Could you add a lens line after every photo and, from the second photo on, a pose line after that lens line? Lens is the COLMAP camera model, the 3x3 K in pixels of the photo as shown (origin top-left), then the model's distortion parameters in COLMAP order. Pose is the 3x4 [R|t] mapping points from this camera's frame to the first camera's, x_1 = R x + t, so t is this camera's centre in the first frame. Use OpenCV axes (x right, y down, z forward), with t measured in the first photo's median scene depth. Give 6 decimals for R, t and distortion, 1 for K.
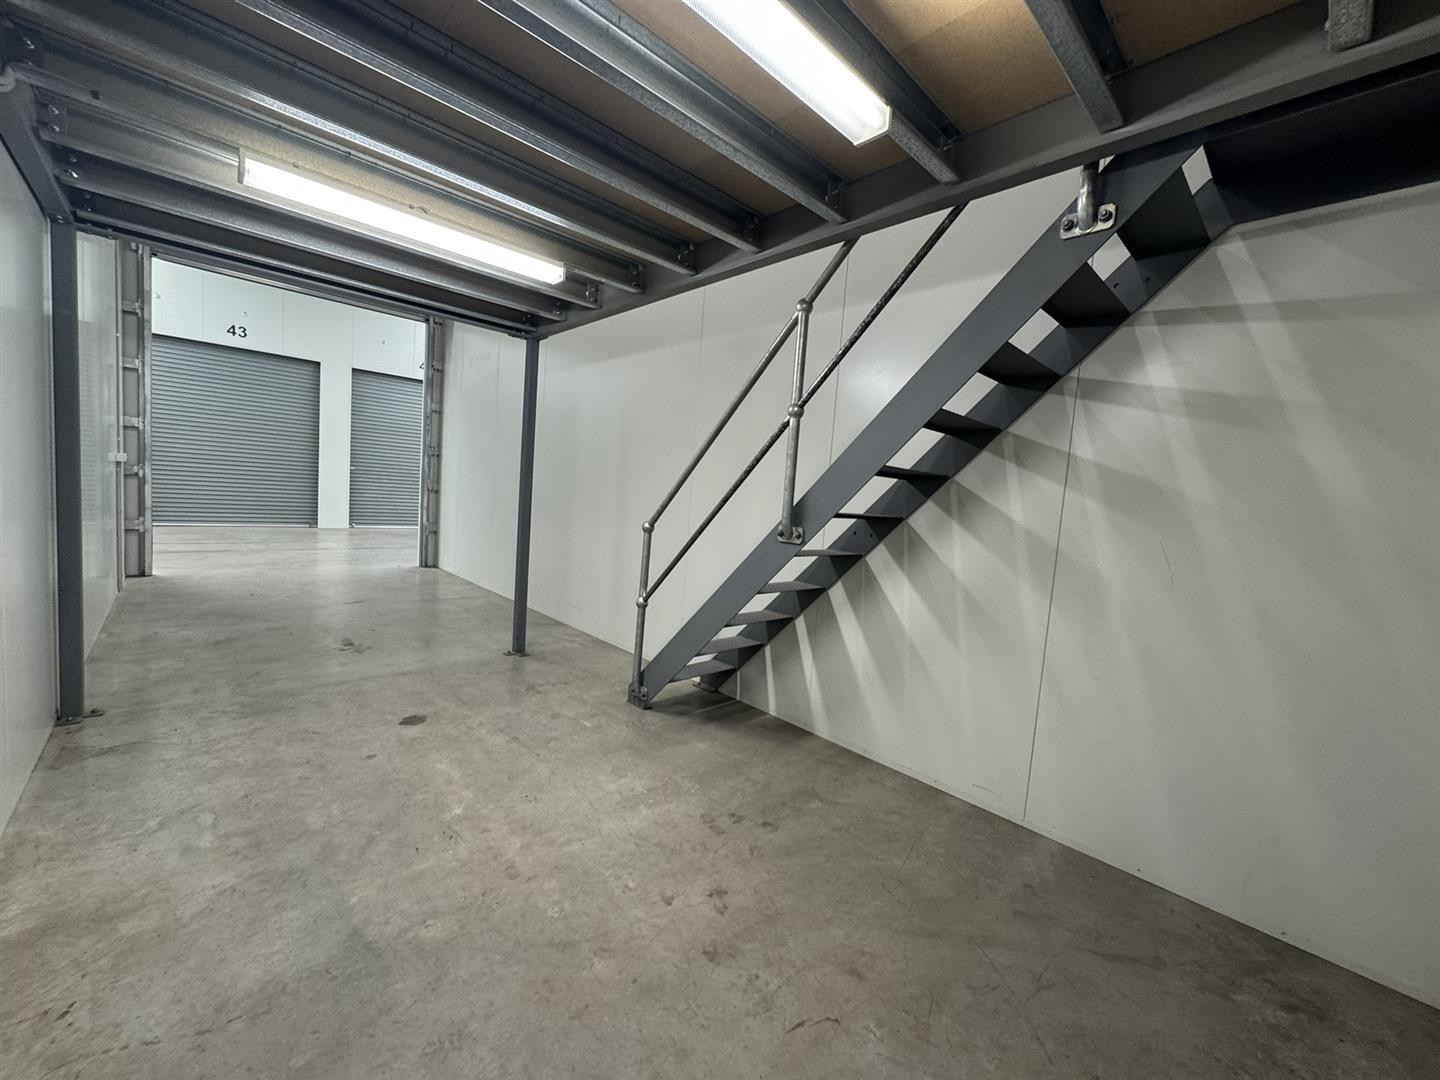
lens RADIAL K [[573.8, 0, 721.5], [0, 573.8, 537.8], [0, 0, 1]] dist [0.001125, 0.000092]
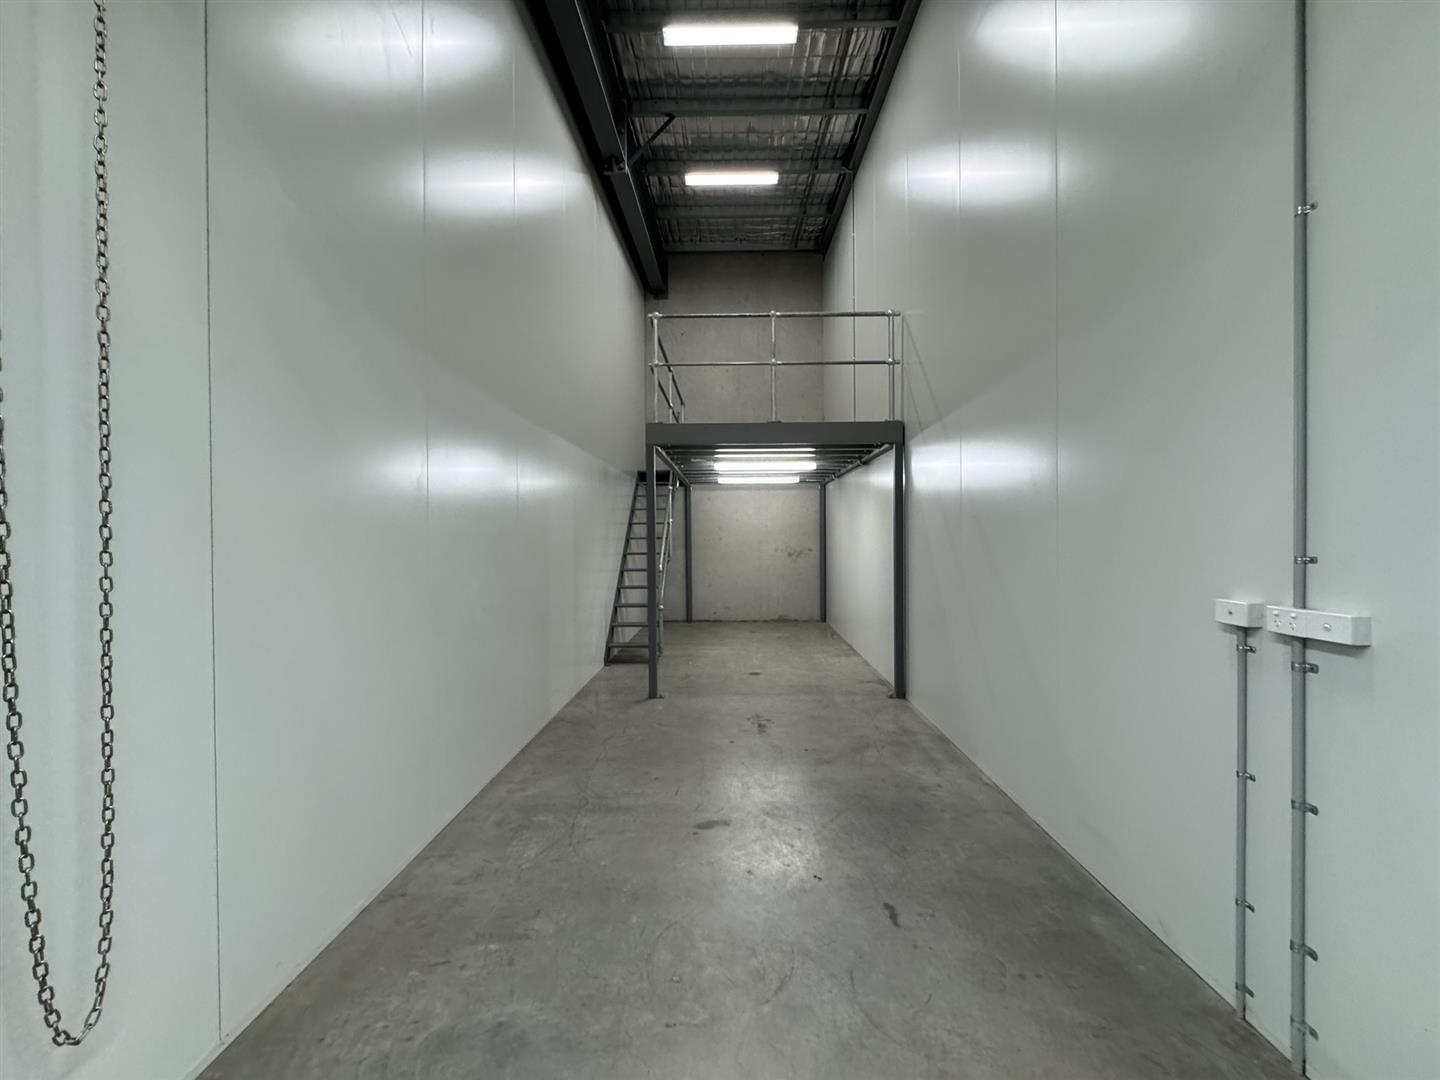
lens RADIAL K [[573.8, 0, 721.5], [0, 573.8, 534.2], [0, 0, 1]] dist [0.001125, 0.000092]
pose [[-0.722764, -0.070248, 0.687515, -1.316788], [0.011287, 0.993488, 0.113377, -0.287500], [-0.691002, 0.089705, -0.717265, 1.804821]]
